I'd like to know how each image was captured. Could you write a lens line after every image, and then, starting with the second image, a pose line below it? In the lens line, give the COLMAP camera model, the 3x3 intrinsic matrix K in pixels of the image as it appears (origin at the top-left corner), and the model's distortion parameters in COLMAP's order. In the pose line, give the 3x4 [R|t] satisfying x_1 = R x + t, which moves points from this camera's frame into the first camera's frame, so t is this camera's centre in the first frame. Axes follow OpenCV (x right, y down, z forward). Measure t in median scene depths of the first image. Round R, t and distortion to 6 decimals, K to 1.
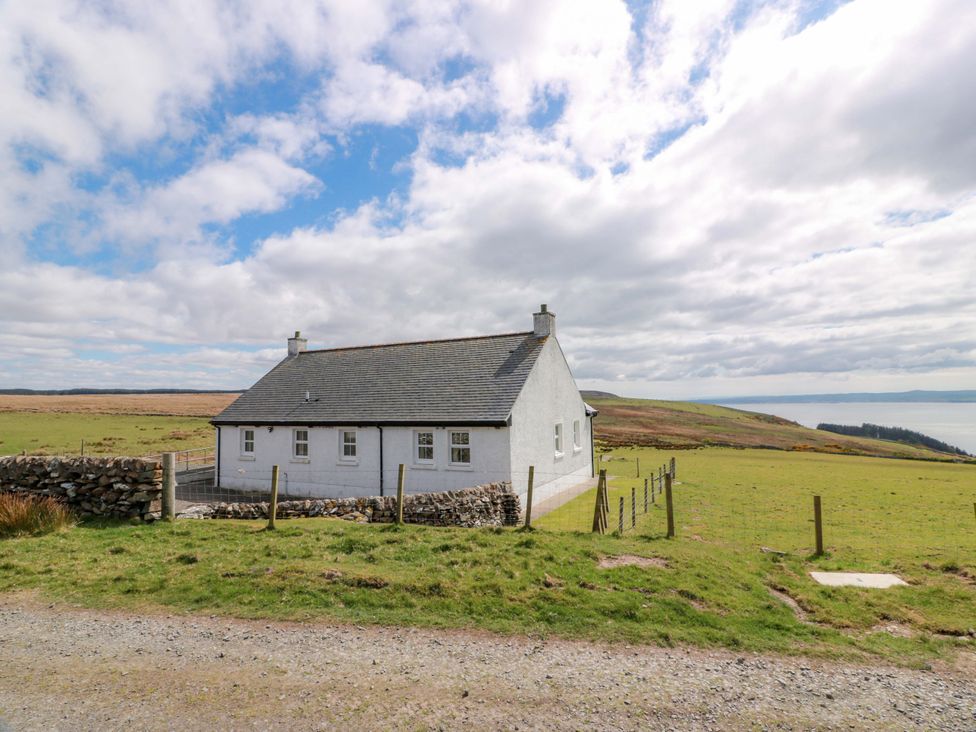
lens RADIAL K [[508.5, 0, 490.7], [0, 508.5, 360.2], [0, 0, 1]] dist [-0.000906, -0.012037]
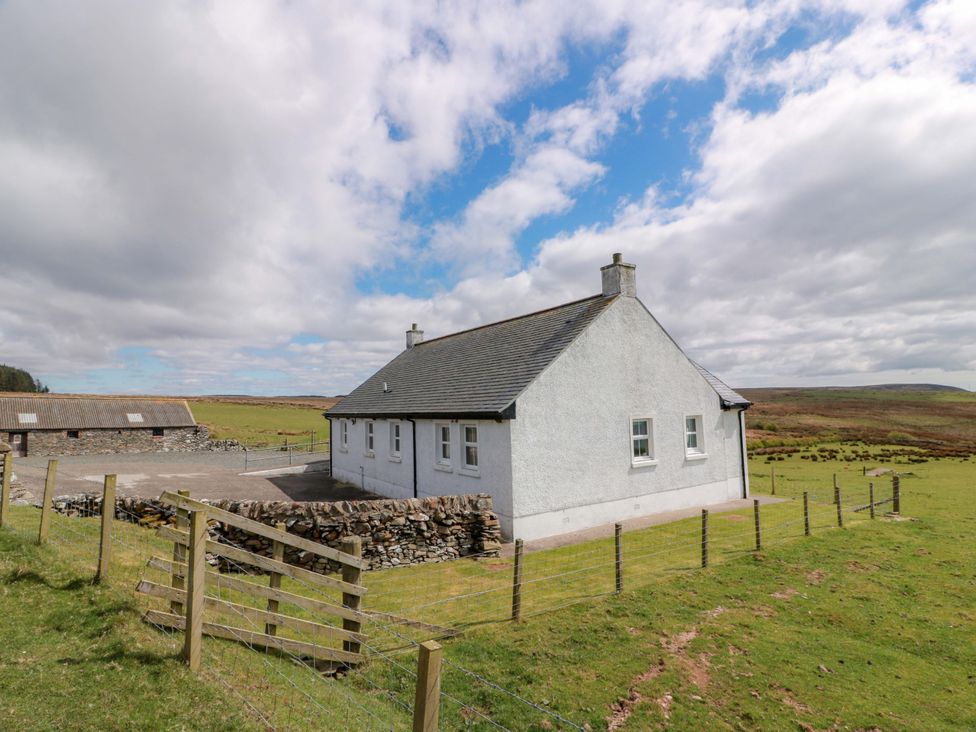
lens RADIAL K [[508.5, 0, 490.7], [0, 508.5, 360.2], [0, 0, 1]] dist [-0.000906, -0.012037]
pose [[0.871619, -0.046102, -0.488010, 0.296052], [0.047080, 0.998838, -0.010270, 0.040991], [0.487917, -0.014024, 0.872777, 0.279268]]
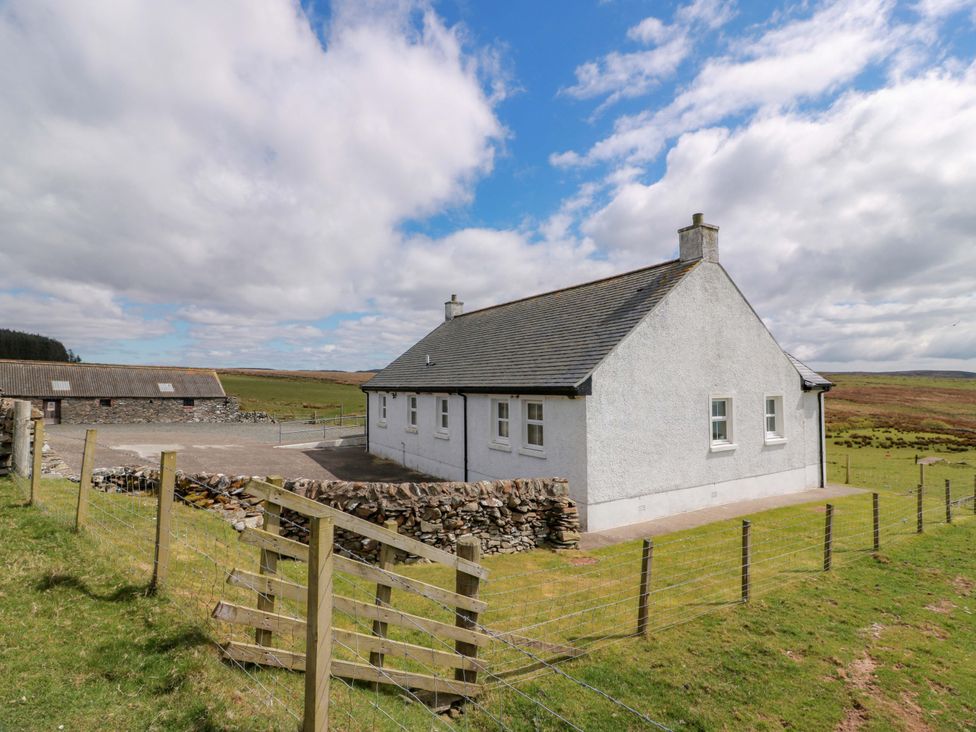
lens RADIAL K [[508.5, 0, 490.7], [0, 508.5, 360.2], [0, 0, 1]] dist [-0.000906, -0.012037]
pose [[0.853158, -0.008599, -0.521582, 0.216923], [0.029155, 0.999087, 0.031218, 0.048738], [0.520837, -0.041841, 0.852630, 0.305160]]
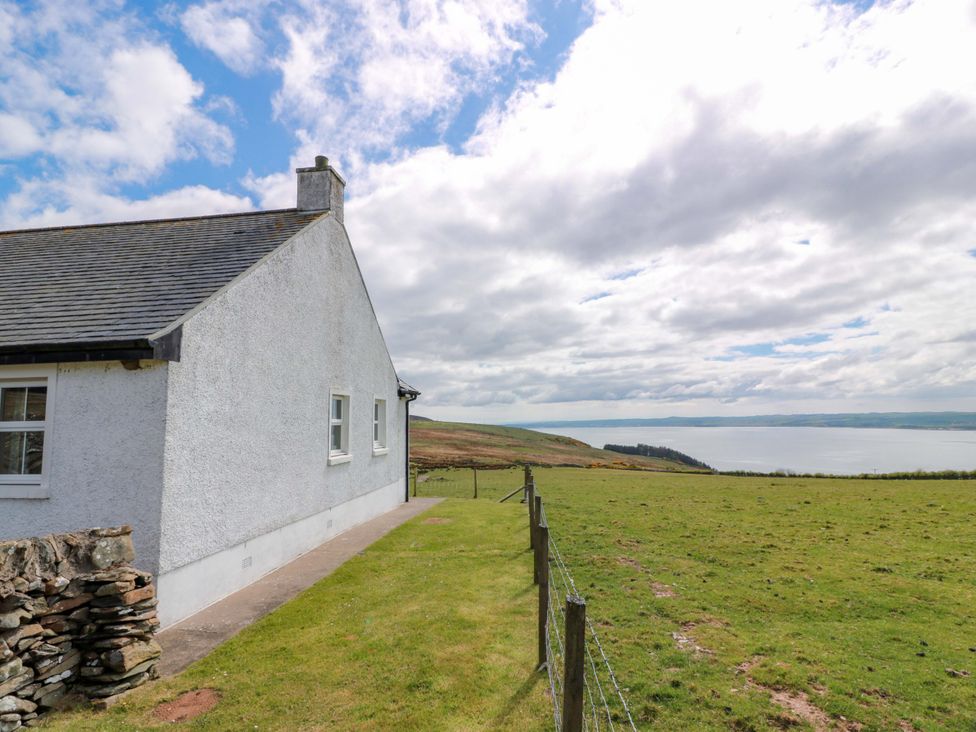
lens RADIAL K [[508.5, 0, 490.7], [0, 508.5, 360.2], [0, 0, 1]] dist [-0.000906, -0.012037]
pose [[0.937026, 0.043410, 0.346551, 0.096273], [-0.026761, 0.998252, -0.052686, 0.112769], [-0.348232, 0.040095, 0.936550, 0.482951]]
